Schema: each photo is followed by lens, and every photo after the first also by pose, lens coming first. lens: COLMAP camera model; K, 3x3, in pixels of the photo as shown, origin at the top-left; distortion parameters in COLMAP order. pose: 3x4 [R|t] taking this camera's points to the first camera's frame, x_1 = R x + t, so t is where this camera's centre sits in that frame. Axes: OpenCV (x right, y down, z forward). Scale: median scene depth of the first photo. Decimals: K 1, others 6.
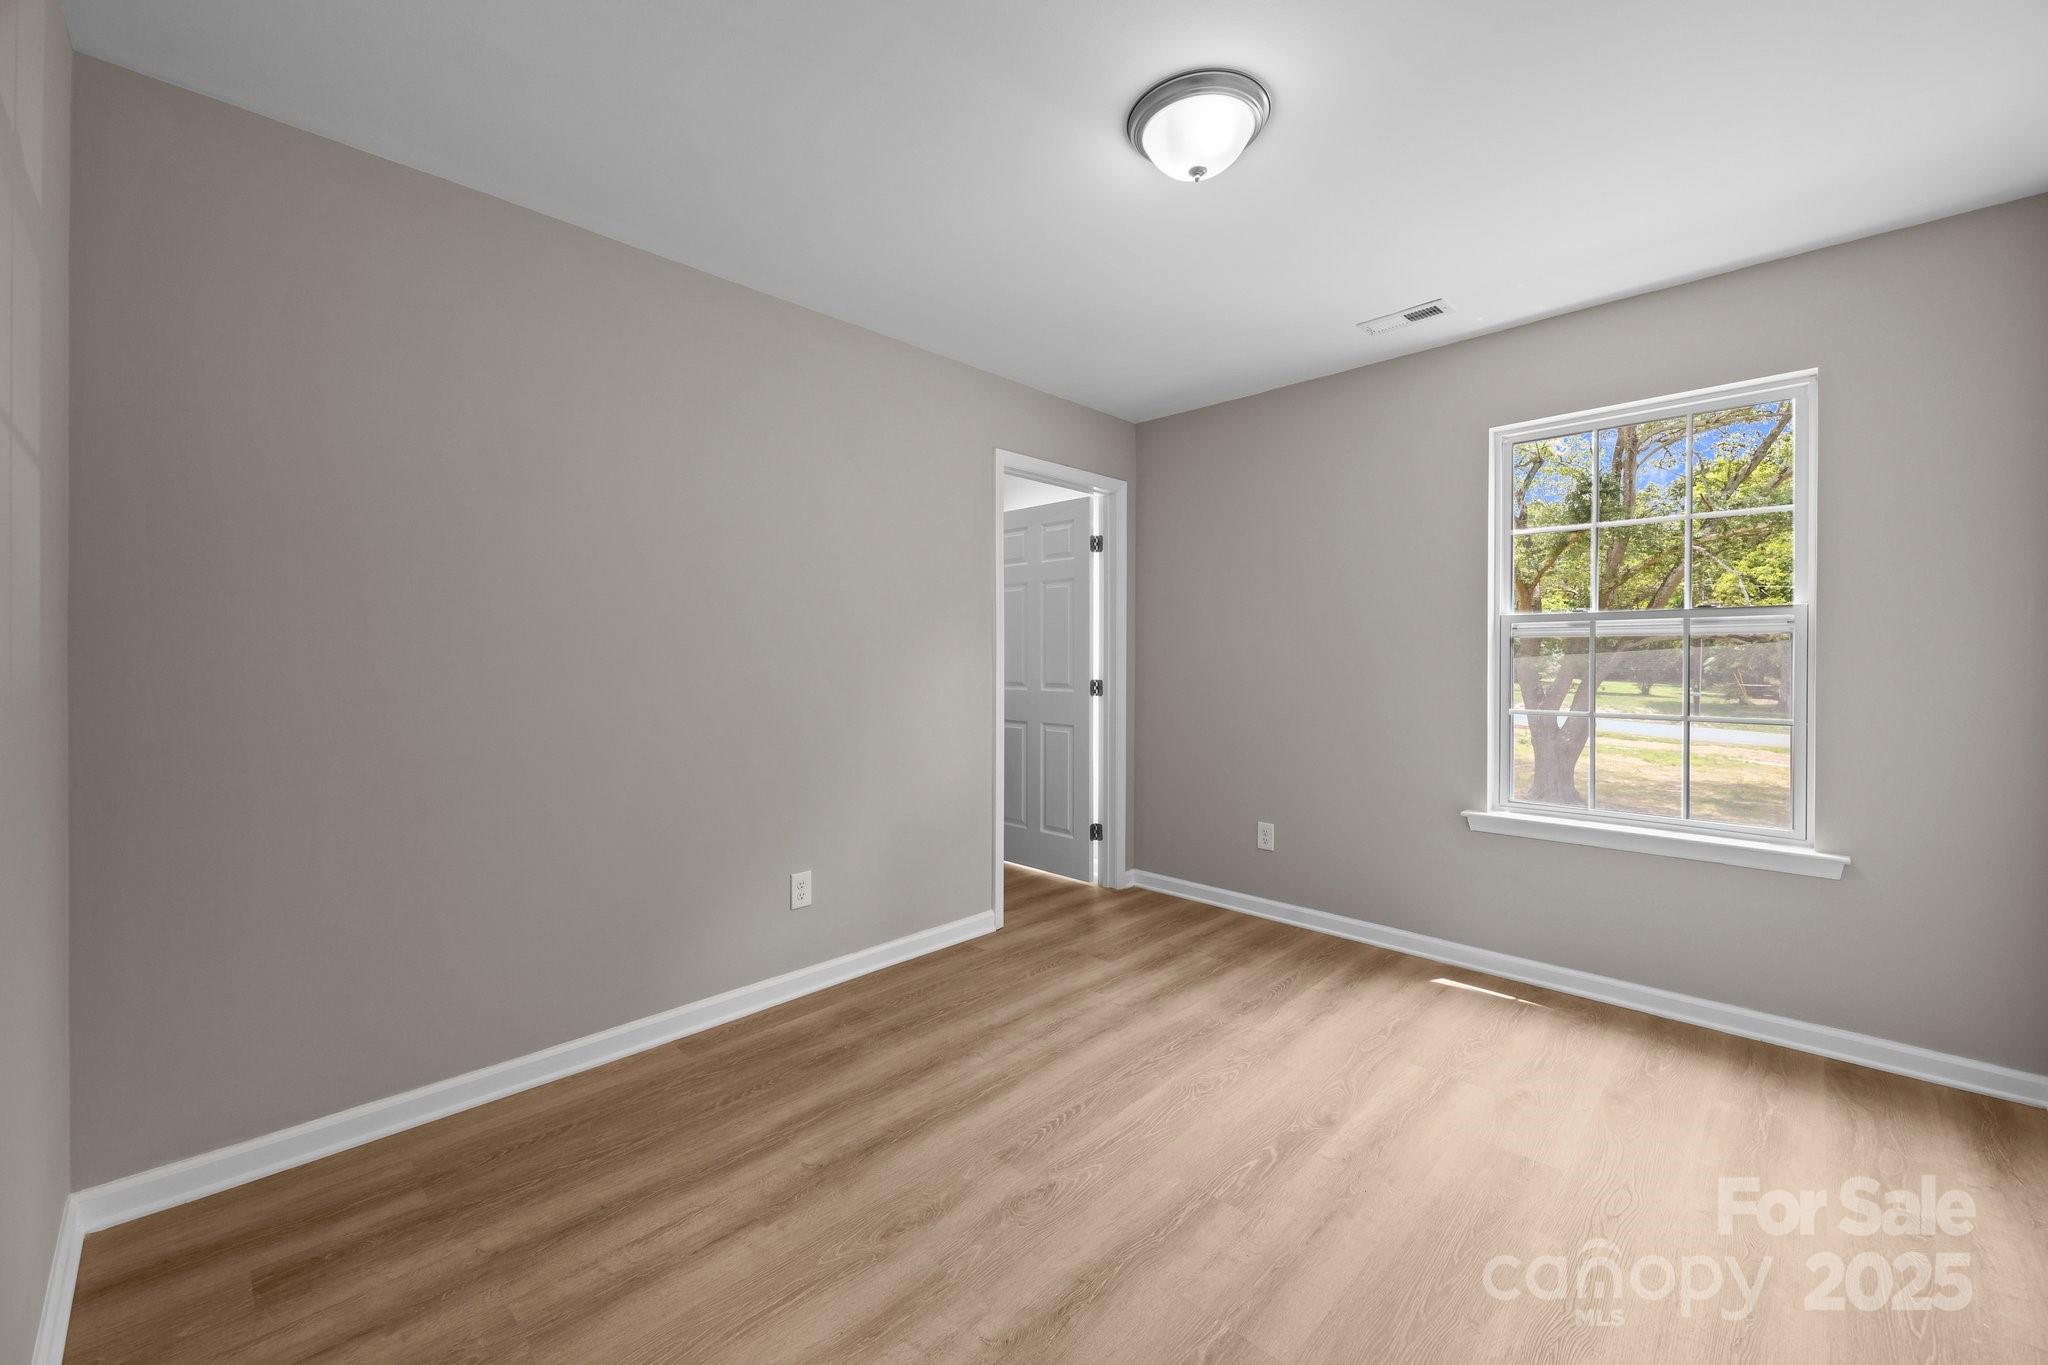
lens RADIAL K [[809.0, 0, 1020.5], [0, 809.0, 651.6], [0, 0, 1]] dist [0.011382, -0.000526]
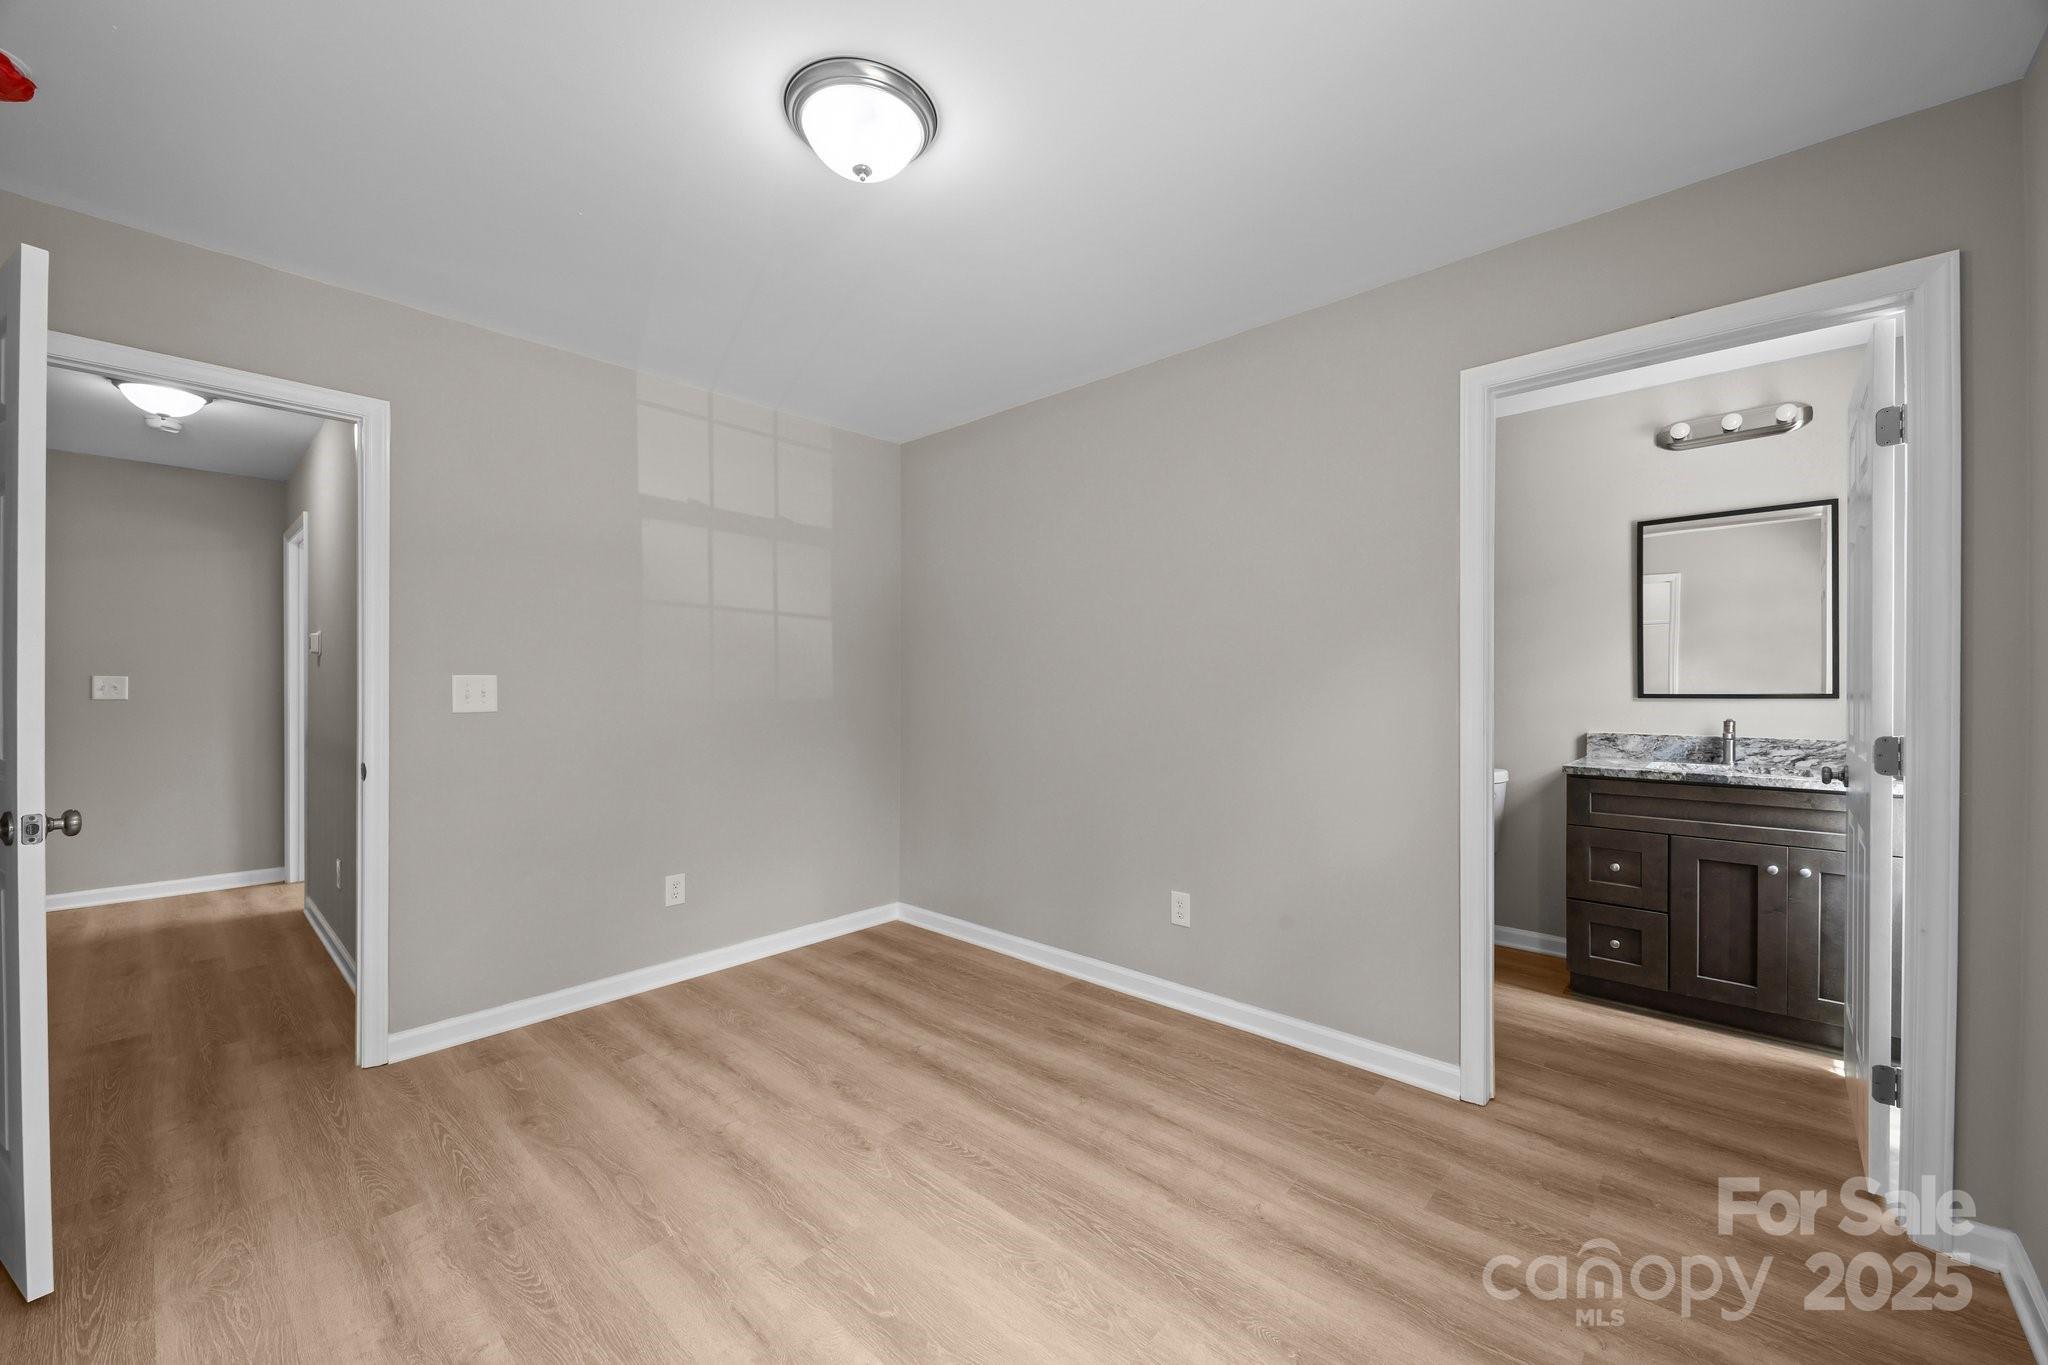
lens RADIAL K [[795.2, 0, 1019.7], [0, 795.2, 678.1], [0, 0, 1]] dist [0.013643, -0.000687]
pose [[0.024153, -0.010953, -0.999648, 0.998248], [0.008010, 0.999910, -0.010763, 0.005982], [0.999676, -0.007747, 0.024238, 1.010901]]
